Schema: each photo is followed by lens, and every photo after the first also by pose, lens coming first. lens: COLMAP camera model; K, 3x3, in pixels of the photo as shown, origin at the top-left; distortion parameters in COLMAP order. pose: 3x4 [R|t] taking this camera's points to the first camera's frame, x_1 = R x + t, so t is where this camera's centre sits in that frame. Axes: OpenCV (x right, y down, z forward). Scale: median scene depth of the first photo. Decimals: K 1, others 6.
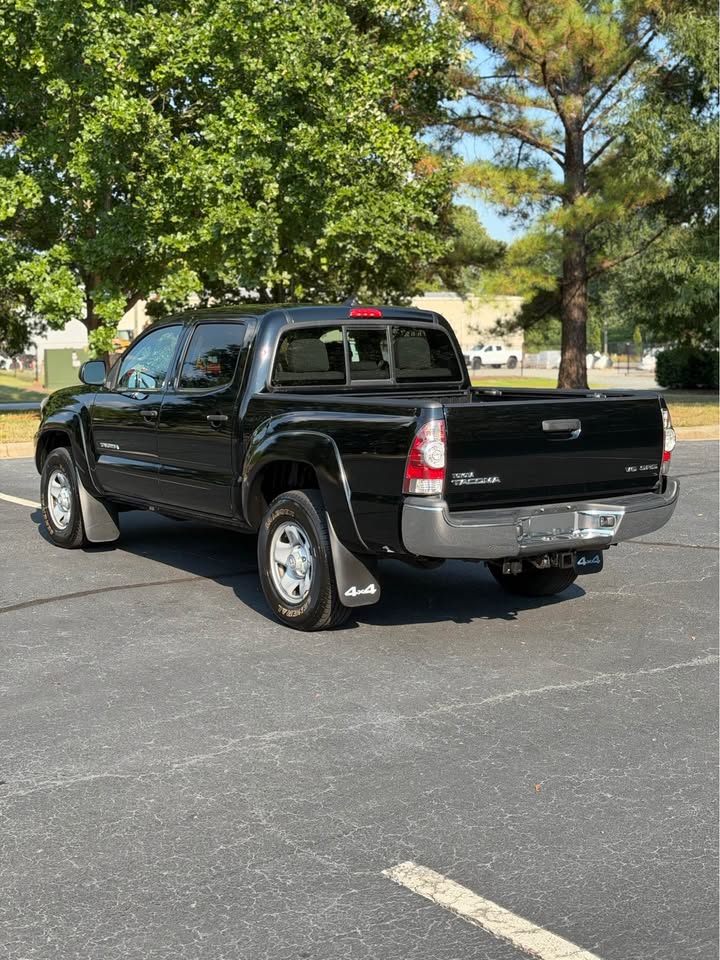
lens RADIAL K [[1335.2, 0, 360.0], [0, 1335.2, 480.0], [0, 0, 1]] dist [0.192949, -0.413033]
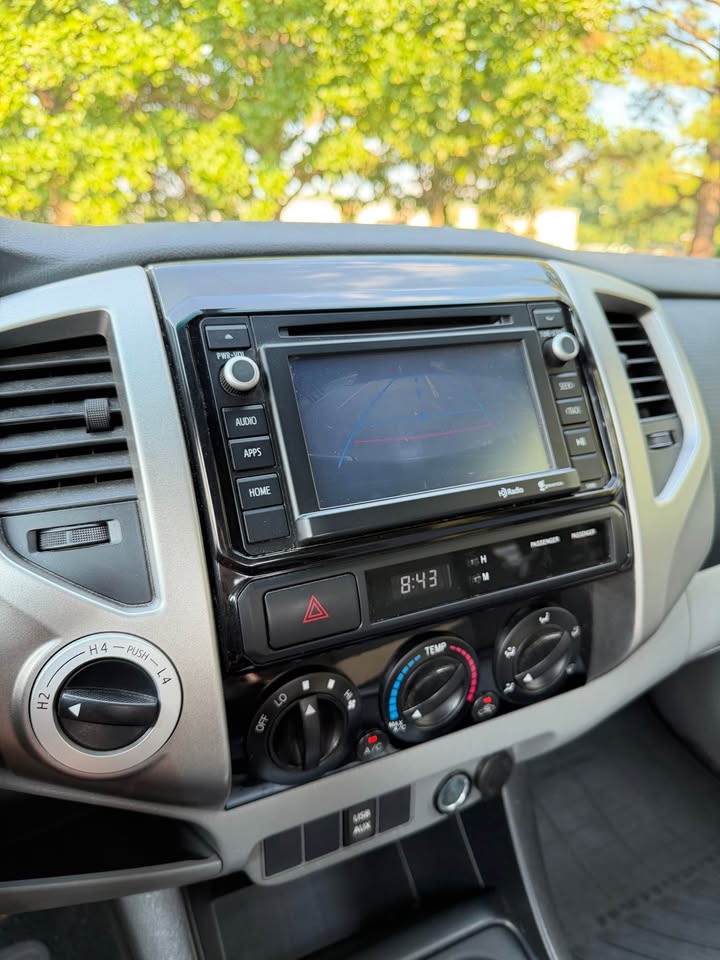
lens RADIAL K [[697.2, 0, 360.0], [0, 697.2, 480.0], [0, 0, 1]] dist [-0.034089, 0.003005]
pose [[0.988781, 0.065617, -0.134187, -0.048318], [-0.032804, 0.971805, 0.233493, -0.040954], [0.145725, -0.226472, 0.963055, 0.522197]]
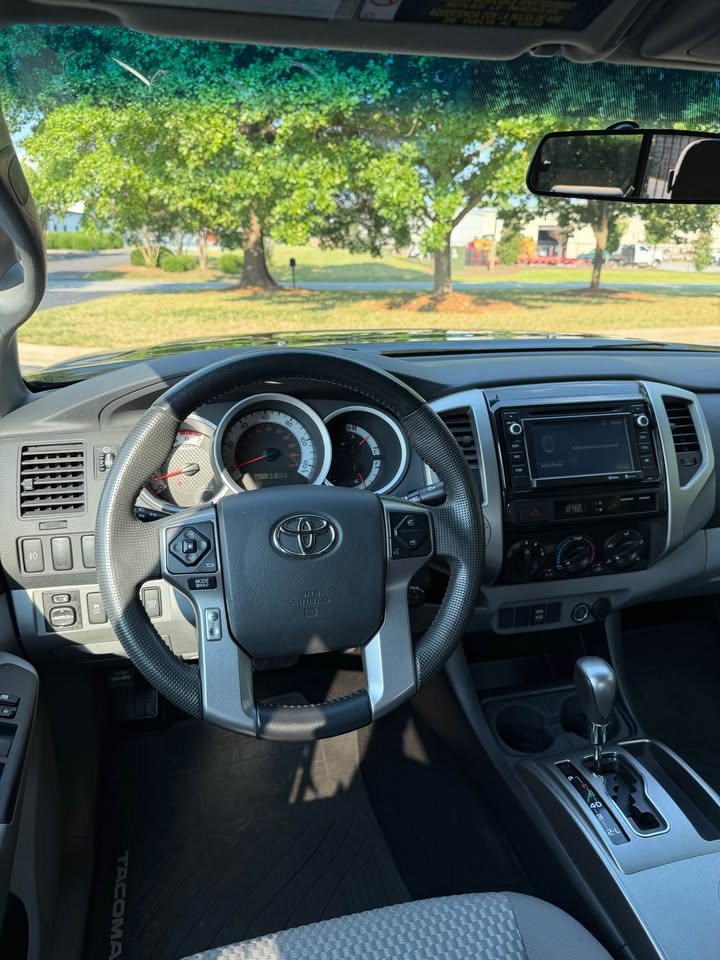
lens RADIAL K [[679.4, 0, 360.0], [0, 679.4, 480.0], [0, 0, 1]] dist [0.008313, -0.031044]
pose [[0.932362, 0.134265, -0.335670, -0.047279], [-0.053169, 0.969308, 0.240031, -0.046975], [0.357595, -0.205949, 0.910885, 0.489810]]
